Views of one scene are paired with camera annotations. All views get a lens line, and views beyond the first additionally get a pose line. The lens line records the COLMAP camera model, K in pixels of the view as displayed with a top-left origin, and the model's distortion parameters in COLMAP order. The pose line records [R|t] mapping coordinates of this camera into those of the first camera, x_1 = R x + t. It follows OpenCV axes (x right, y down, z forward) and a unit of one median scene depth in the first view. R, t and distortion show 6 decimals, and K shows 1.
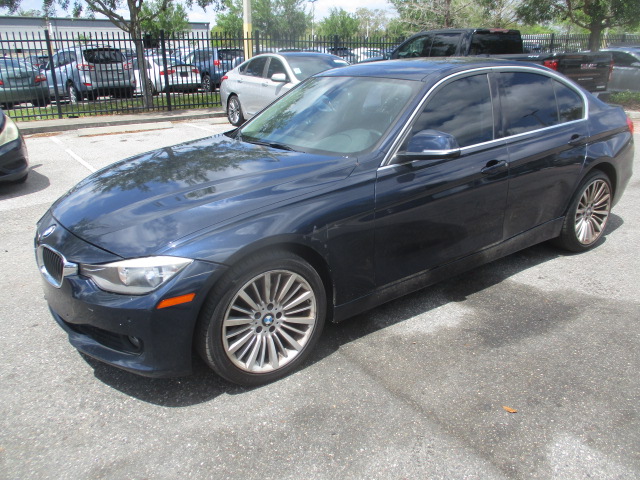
lens RADIAL K [[534.1, 0, 320.0], [0, 534.1, 240.0], [0, 0, 1]] dist [-0.029957, 0.013197]
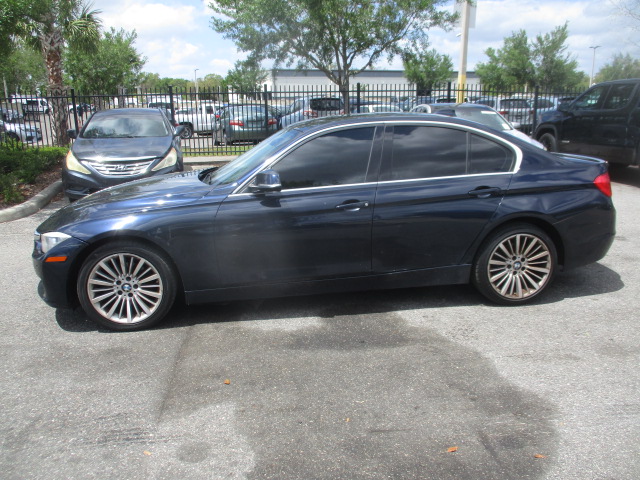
lens RADIAL K [[534.1, 0, 320.0], [0, 534.1, 240.0], [0, 0, 1]] dist [-0.029957, 0.013197]
pose [[0.879334, 0.120114, -0.460807, 0.960783], [-0.157592, 0.986543, -0.043572, 0.000049], [0.449373, 0.110934, 0.886430, -0.070341]]
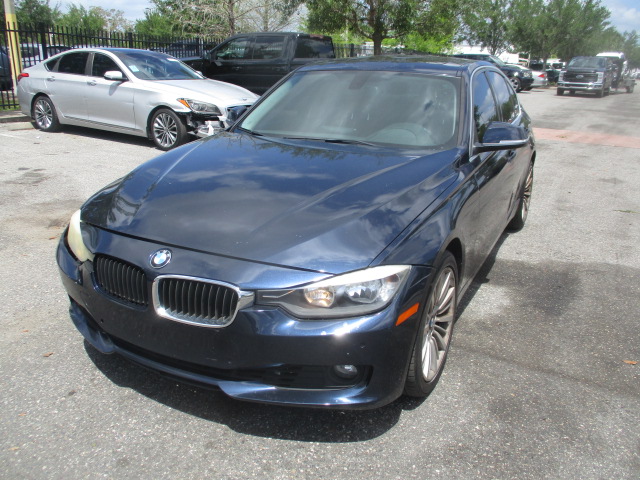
lens RADIAL K [[534.1, 0, 320.0], [0, 534.1, 240.0], [0, 0, 1]] dist [-0.029957, 0.013197]
pose [[0.899132, -0.104567, 0.425003, -0.614254], [0.108258, 0.994002, 0.015533, -0.028679], [-0.424078, 0.032044, 0.905058, 0.212368]]
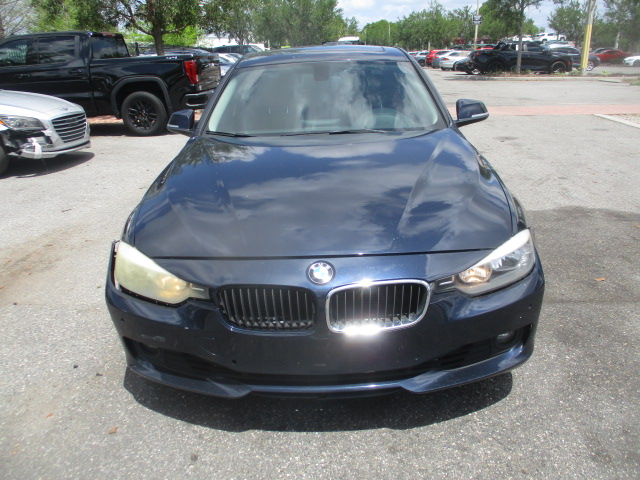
lens RADIAL K [[534.1, 0, 320.0], [0, 534.1, 240.0], [0, 0, 1]] dist [-0.029957, 0.013197]
pose [[0.617256, -0.265313, 0.740678, -0.995765], [0.280762, 0.953721, 0.107649, -0.129059], [-0.734961, 0.141507, 0.663180, 0.518725]]
